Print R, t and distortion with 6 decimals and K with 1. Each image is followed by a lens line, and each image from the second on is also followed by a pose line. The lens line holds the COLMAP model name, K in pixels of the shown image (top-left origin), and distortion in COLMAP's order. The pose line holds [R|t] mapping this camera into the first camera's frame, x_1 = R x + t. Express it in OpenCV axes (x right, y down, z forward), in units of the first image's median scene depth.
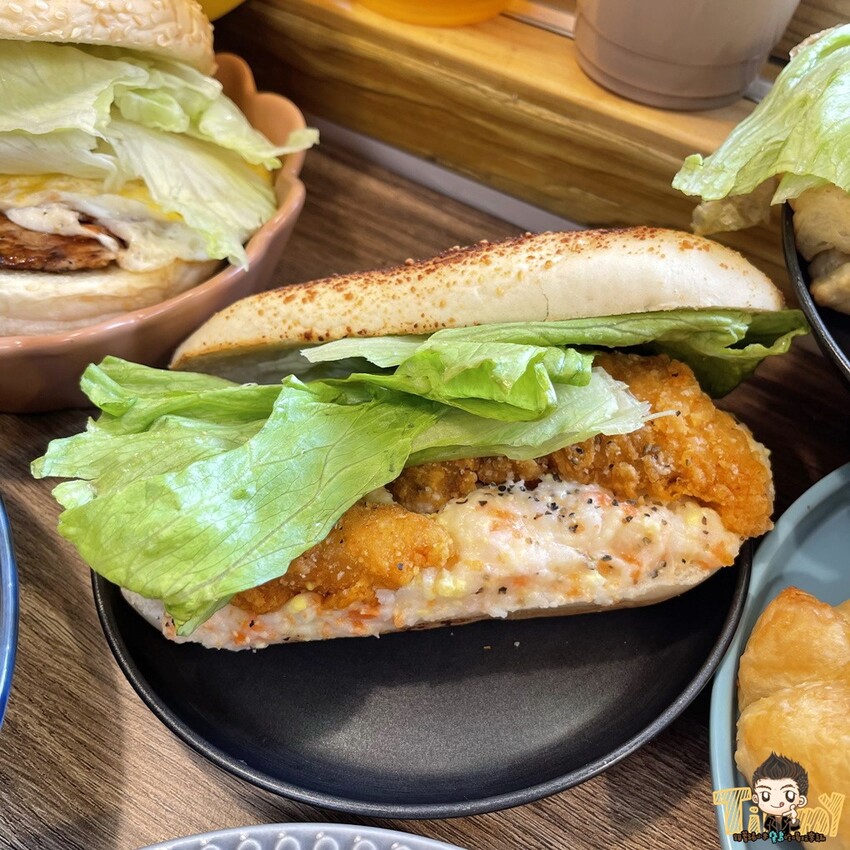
lens RADIAL K [[866.6, 0, 421.4], [0, 866.6, 427.6], [0, 0, 1]] dist [0.042930, -0.085780]
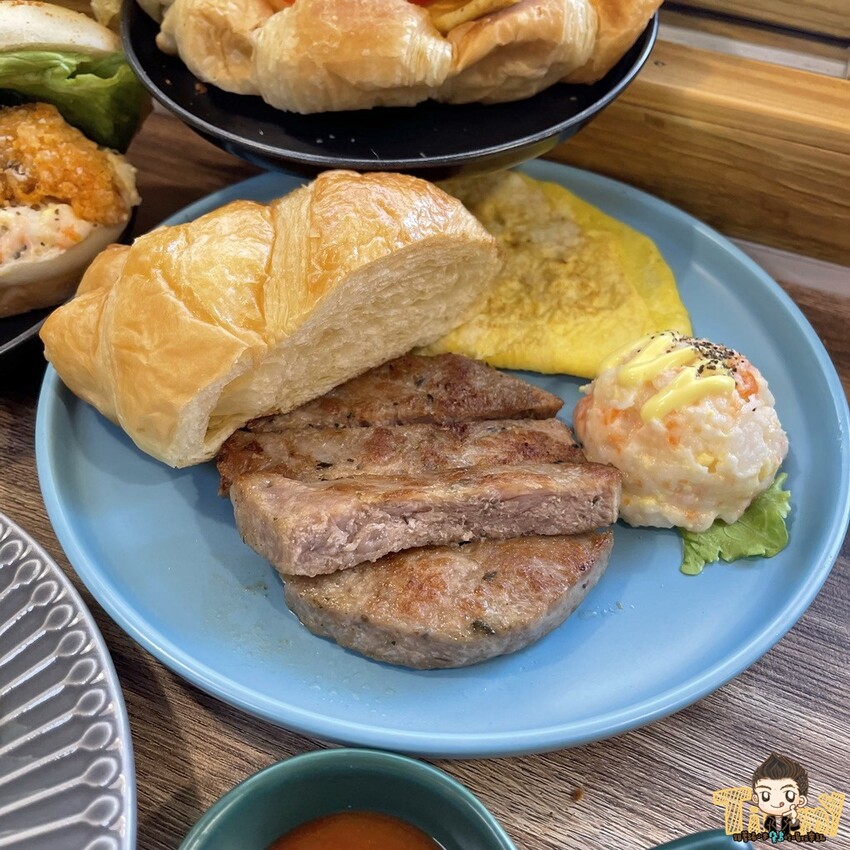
lens RADIAL K [[866.6, 0, 421.4], [0, 866.6, 427.6], [0, 0, 1]] dist [0.042930, -0.085780]
pose [[0.982656, -0.142650, 0.118480, 0.638549], [0.146410, 0.988942, -0.023612, 0.513879], [-0.113801, 0.040549, 0.992676, -0.293339]]
